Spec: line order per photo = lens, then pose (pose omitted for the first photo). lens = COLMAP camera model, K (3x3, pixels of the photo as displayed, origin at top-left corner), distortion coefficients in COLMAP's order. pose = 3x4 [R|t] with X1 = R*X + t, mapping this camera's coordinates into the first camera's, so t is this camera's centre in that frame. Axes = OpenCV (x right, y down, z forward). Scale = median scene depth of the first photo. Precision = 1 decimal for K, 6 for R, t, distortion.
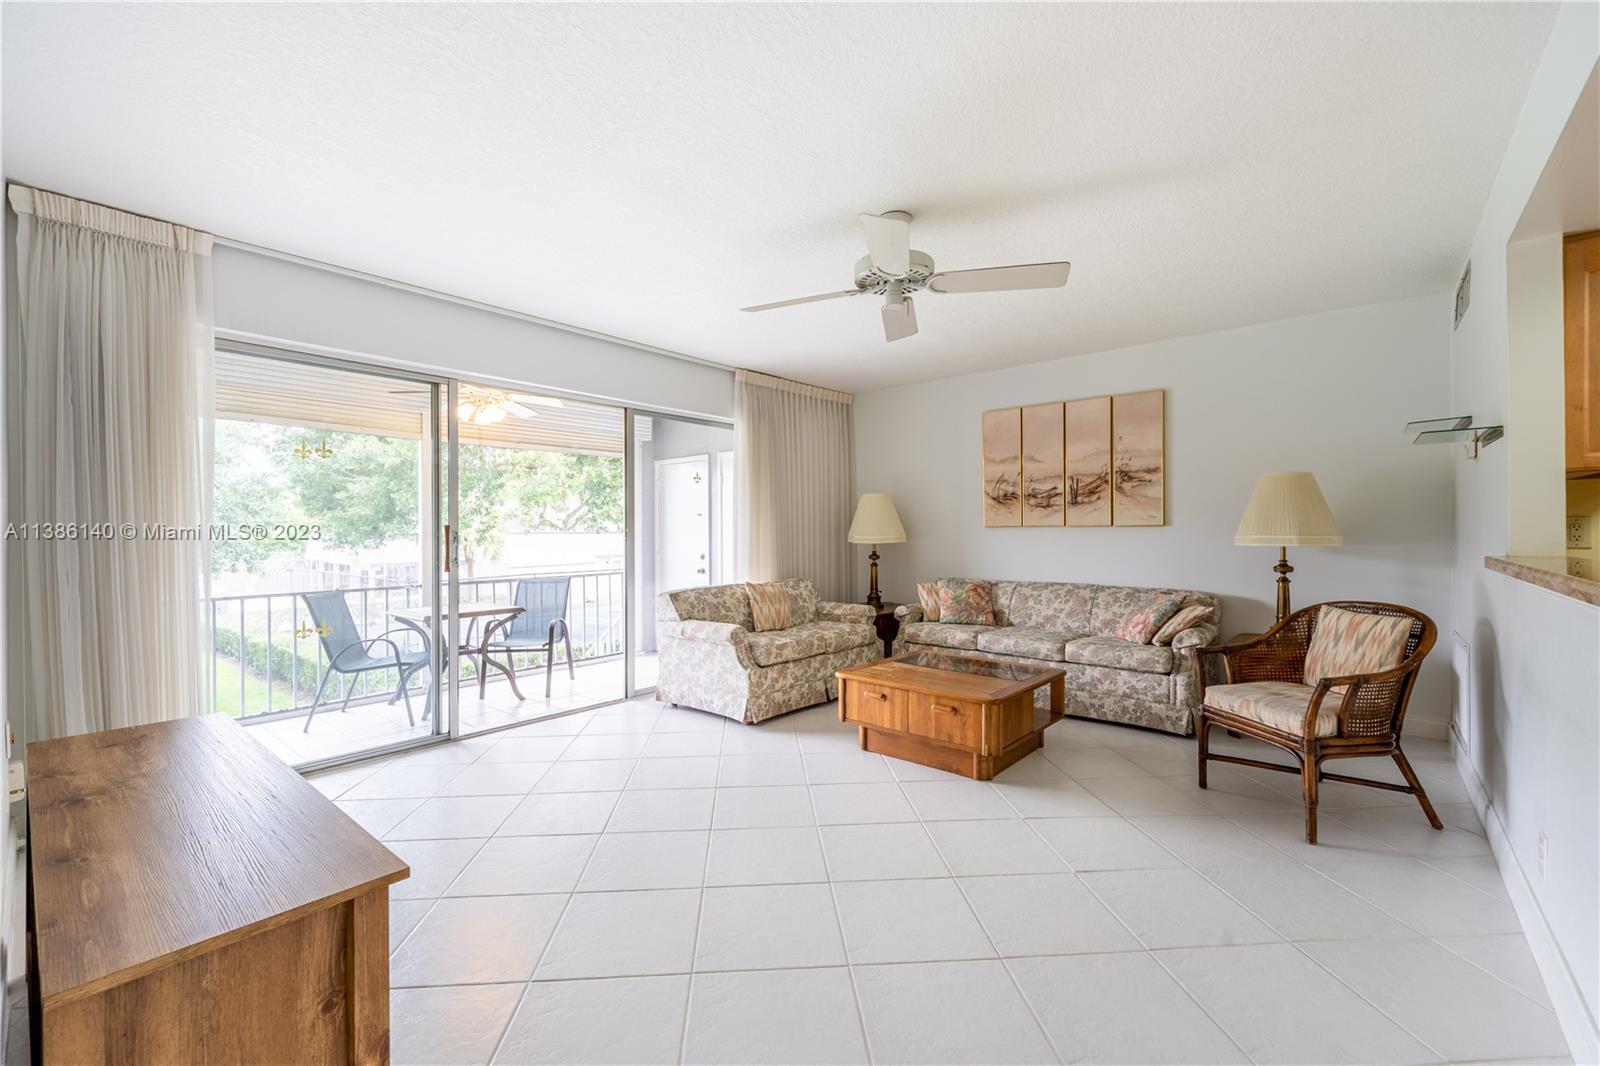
lens RADIAL K [[654.5, 0, 793.0], [0, 654.5, 531.8], [0, 0, 1]] dist [0.002672, 0.000049]
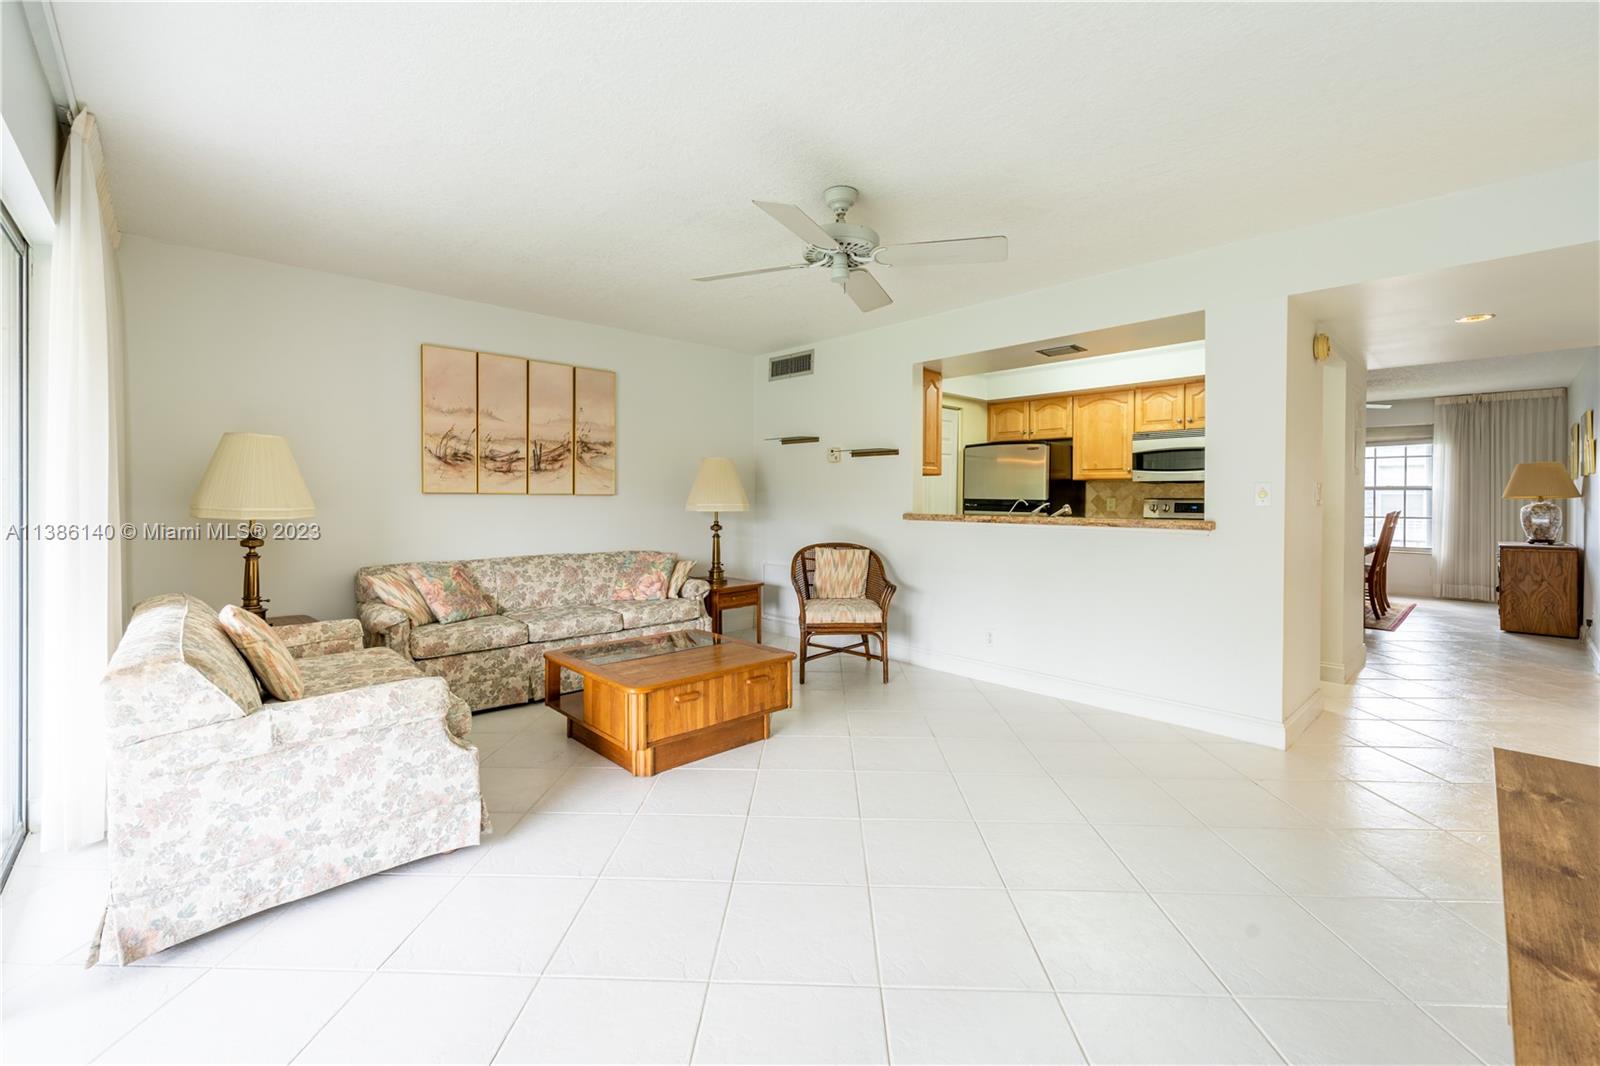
lens RADIAL K [[662.0, 0, 799.4], [0, 662.0, 506.1], [0, 0, 1]] dist [0.002315, -0.000416]
pose [[0.105620, -0.002439, 0.994404, -0.484728], [-0.000436, 0.999997, 0.002499, 0.005613], [-0.994406, -0.000698, 0.105619, 0.539834]]
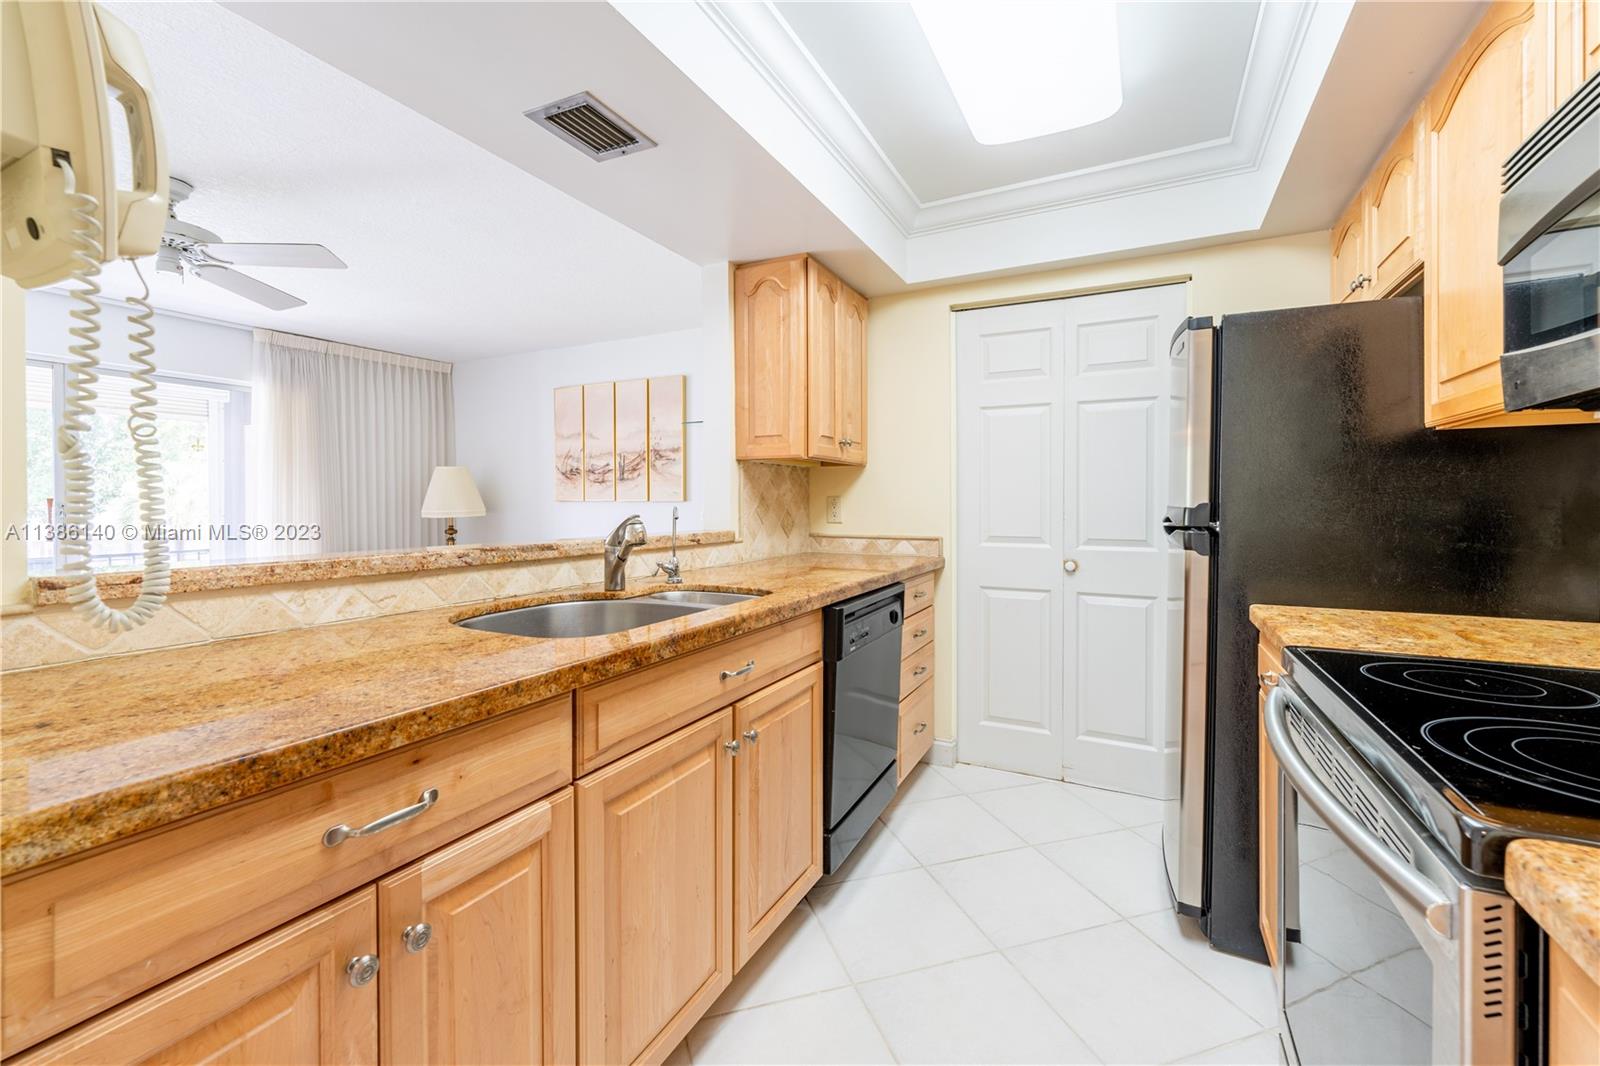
lens RADIAL K [[662.0, 0, 799.4], [0, 662.0, 506.1], [0, 0, 1]] dist [0.002315, -0.000416]
pose [[0.969555, 0.004999, 0.244822, 0.456880], [-0.005176, 0.999987, 0.000078, -0.002648], [-0.244819, -0.001343, 0.969568, -0.097133]]
